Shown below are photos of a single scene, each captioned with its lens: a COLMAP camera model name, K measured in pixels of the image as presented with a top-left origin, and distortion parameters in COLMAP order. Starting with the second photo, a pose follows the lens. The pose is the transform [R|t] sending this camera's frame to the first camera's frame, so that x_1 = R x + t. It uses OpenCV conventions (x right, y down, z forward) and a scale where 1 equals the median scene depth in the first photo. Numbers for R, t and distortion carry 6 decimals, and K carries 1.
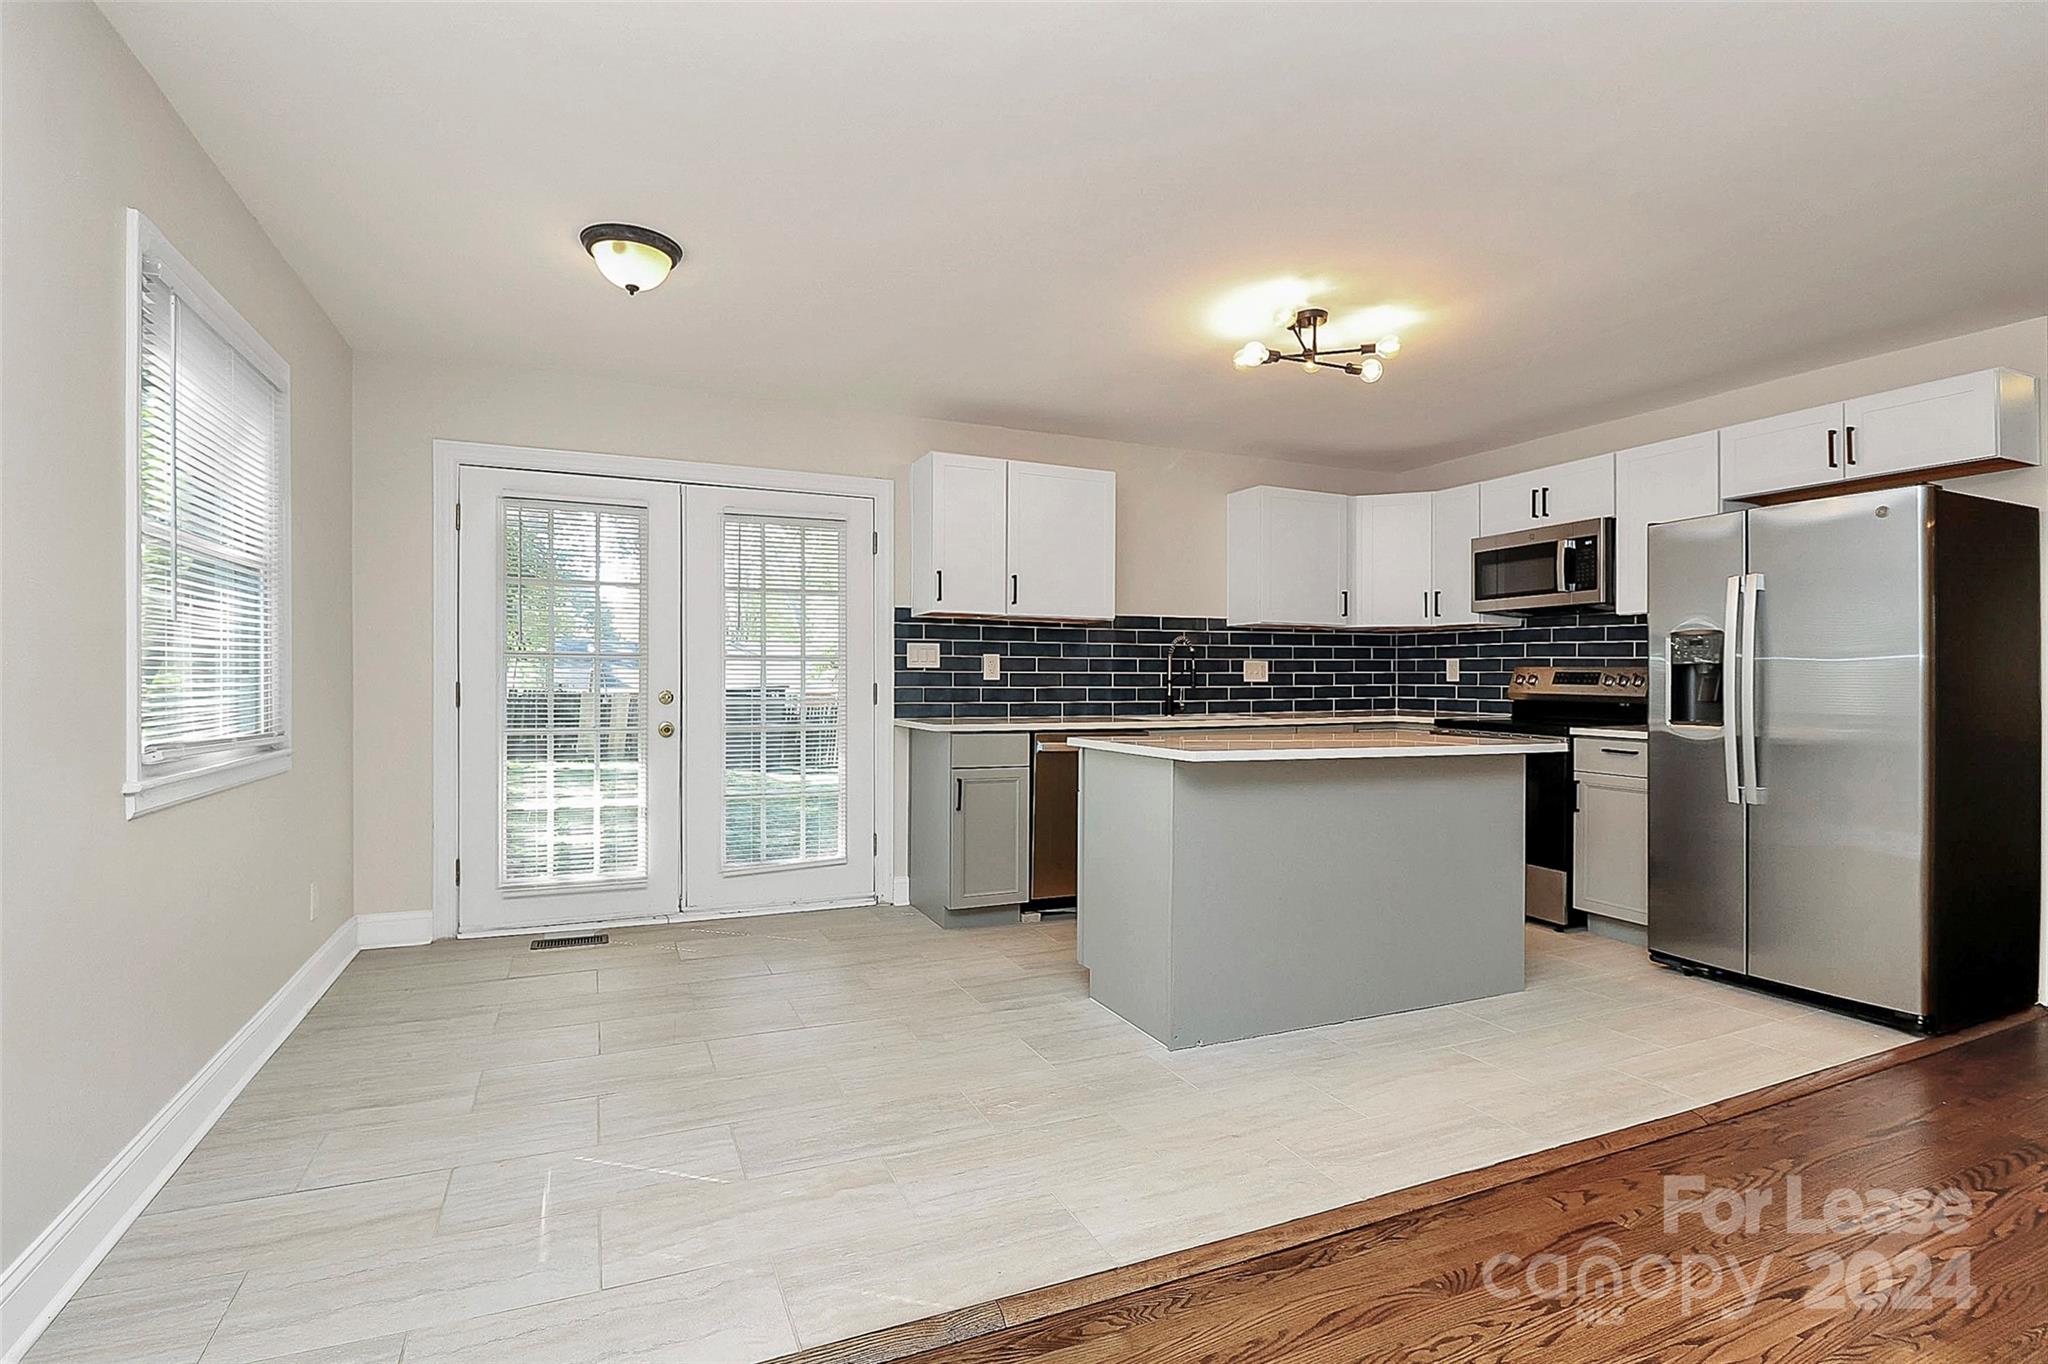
lens RADIAL K [[972.5, 0, 1022.3], [0, 972.5, 680.0], [0, 0, 1]] dist [-0.005627, -0.008190]
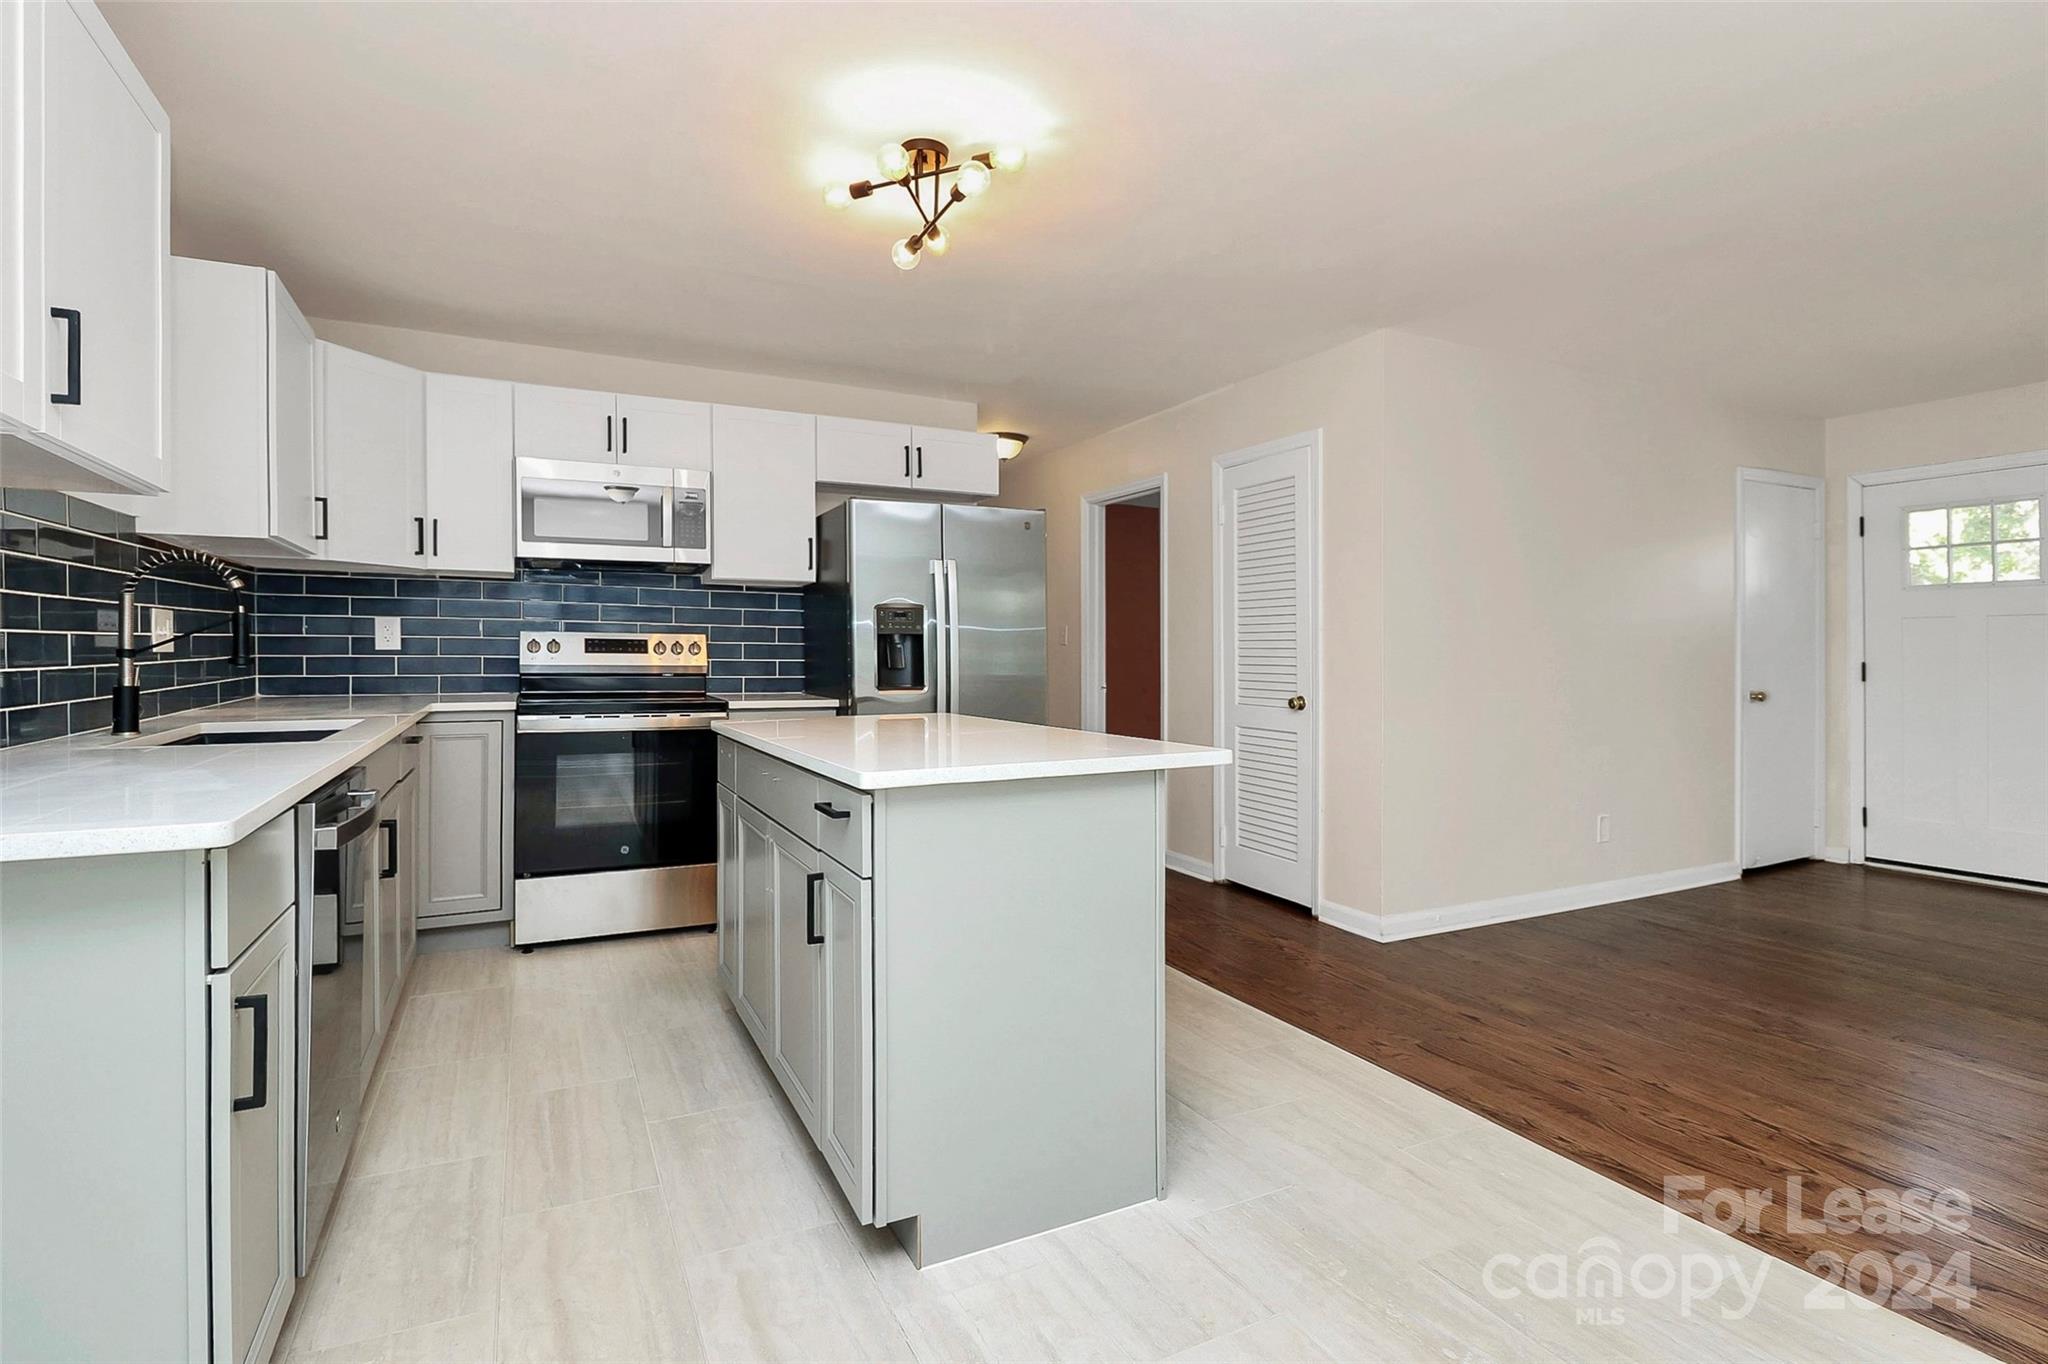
lens RADIAL K [[972.5, 0, 1017.8], [0, 972.5, 663.6], [0, 0, 1]] dist [-0.005627, -0.008190]
pose [[-0.044827, -0.017848, 0.998835, -0.317560], [-0.002619, 0.999839, 0.017749, -0.002377], [-0.998991, -0.001821, -0.044867, 0.699315]]
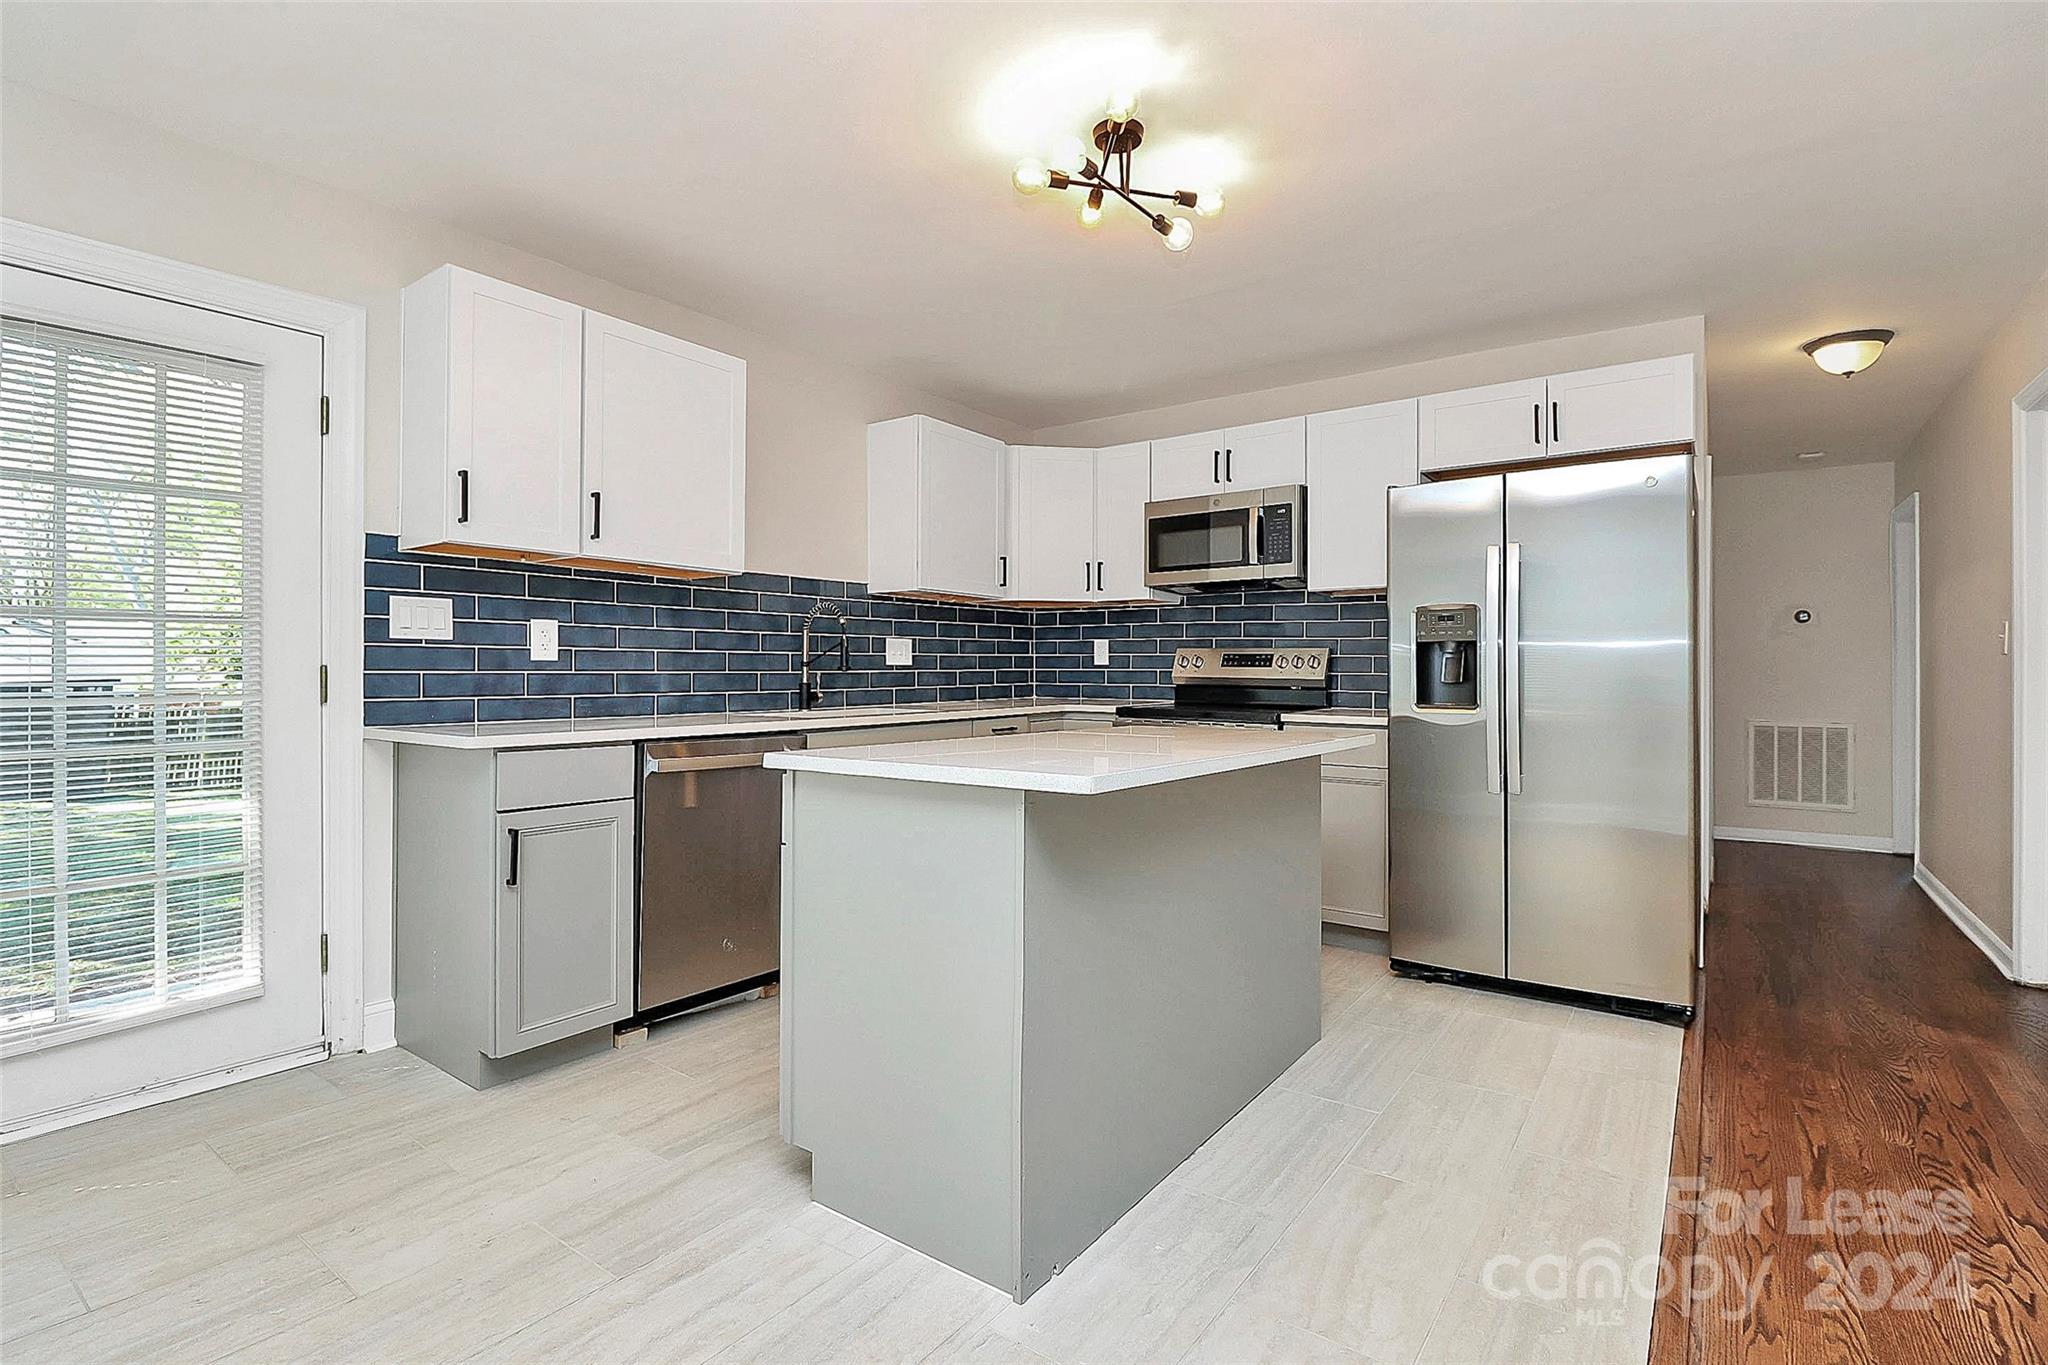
lens RADIAL K [[972.5, 0, 1028.6], [0, 972.5, 662.5], [0, 0, 1]] dist [-0.005627, -0.008190]
pose [[0.863936, 0.001992, 0.503598, -0.080549], [0.001974, 0.999971, -0.007340, 0.006857], [-0.503598, 0.007336, 0.863907, 0.310363]]
